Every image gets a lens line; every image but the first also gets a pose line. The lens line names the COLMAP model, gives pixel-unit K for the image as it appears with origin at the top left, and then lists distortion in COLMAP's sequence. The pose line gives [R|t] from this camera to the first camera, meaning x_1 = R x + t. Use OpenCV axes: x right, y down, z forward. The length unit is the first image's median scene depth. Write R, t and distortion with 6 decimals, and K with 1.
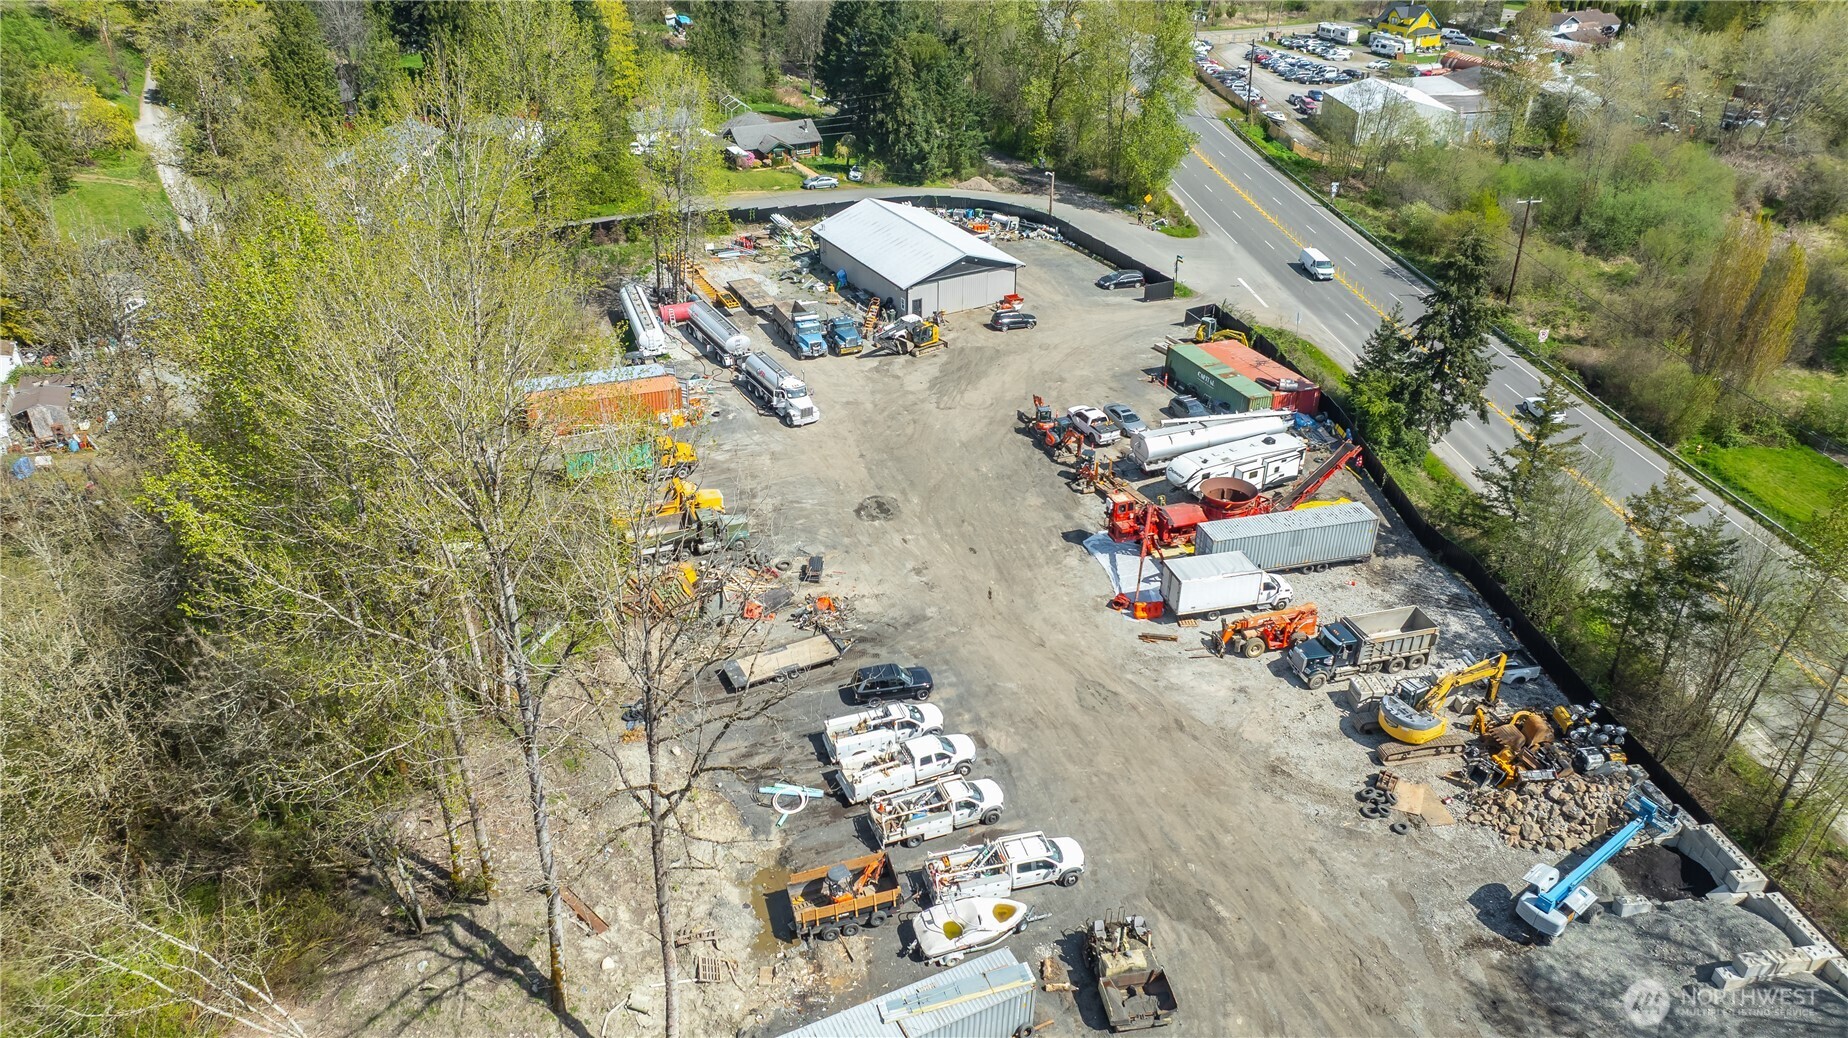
lens RADIAL K [[1189.2, 0, 932.4], [0, 1189.2, 513.3], [0, 0, 1]] dist [-0.006304, 0.001735]
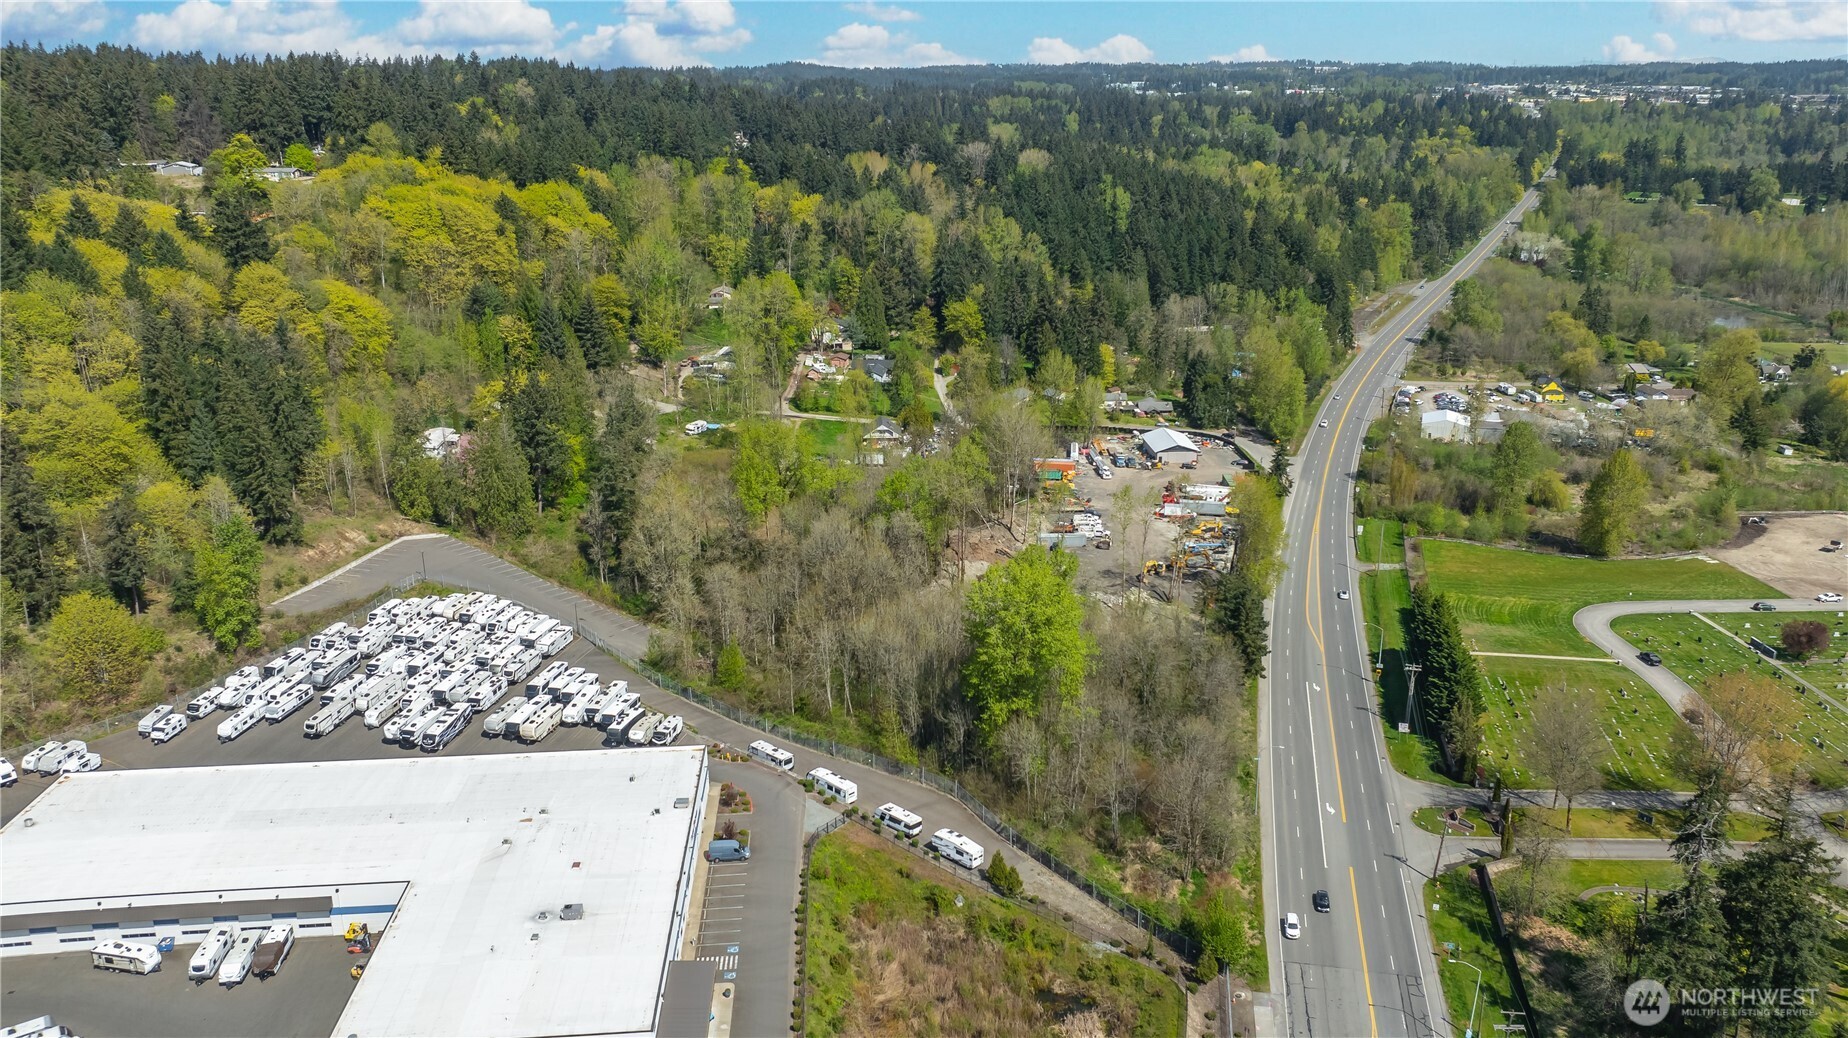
lens RADIAL K [[1189.2, 0, 932.4], [0, 1189.2, 513.3], [0, 0, 1]] dist [-0.006304, 0.001735]
pose [[0.883227, 0.136707, -0.448577, 0.813016], [-0.235777, 0.956323, -0.172788, 0.593313], [0.405363, 0.258376, 0.876883, -1.790993]]
